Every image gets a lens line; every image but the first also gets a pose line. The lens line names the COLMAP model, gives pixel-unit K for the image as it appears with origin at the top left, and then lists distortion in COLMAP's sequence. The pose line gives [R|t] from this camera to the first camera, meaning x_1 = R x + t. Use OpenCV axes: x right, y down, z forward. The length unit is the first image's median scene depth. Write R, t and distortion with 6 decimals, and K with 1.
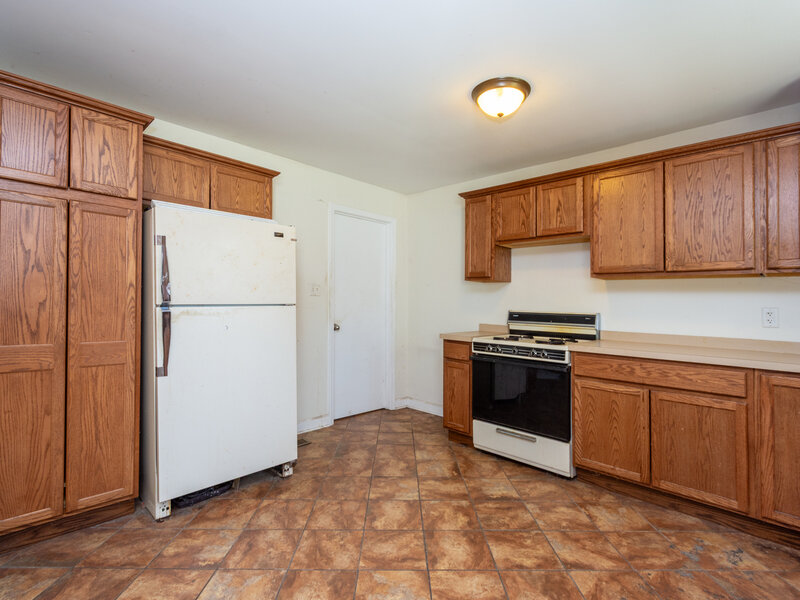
lens RADIAL K [[395.7, 0, 402.4], [0, 395.7, 302.5], [0, 0, 1]] dist [0.001740, 0.000359]
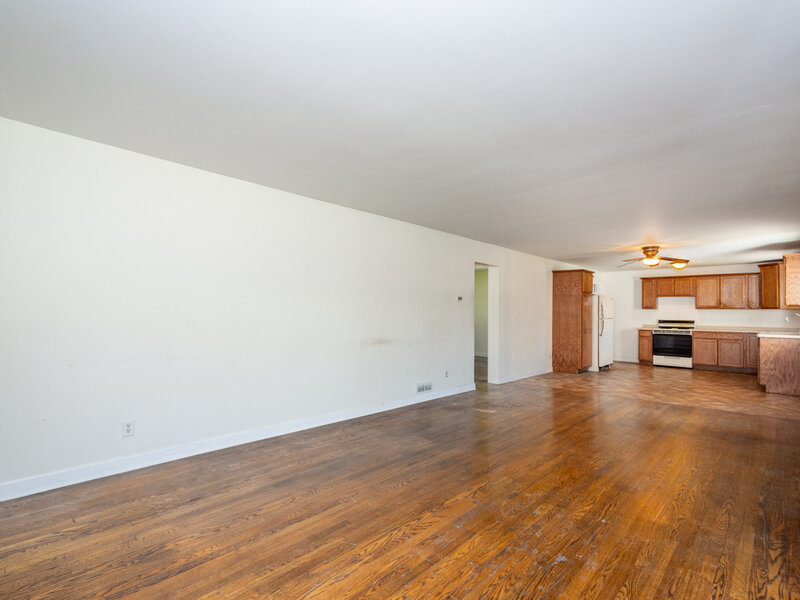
lens RADIAL K [[398.2, 0, 405.4], [0, 398.2, 320.4], [0, 0, 1]] dist [0.009019, -0.000030]
pose [[0.999814, -0.009550, 0.016763, -2.117476], [0.009283, 0.999830, 0.015930, -0.046708], [-0.016913, -0.015772, 0.999733, -2.424023]]
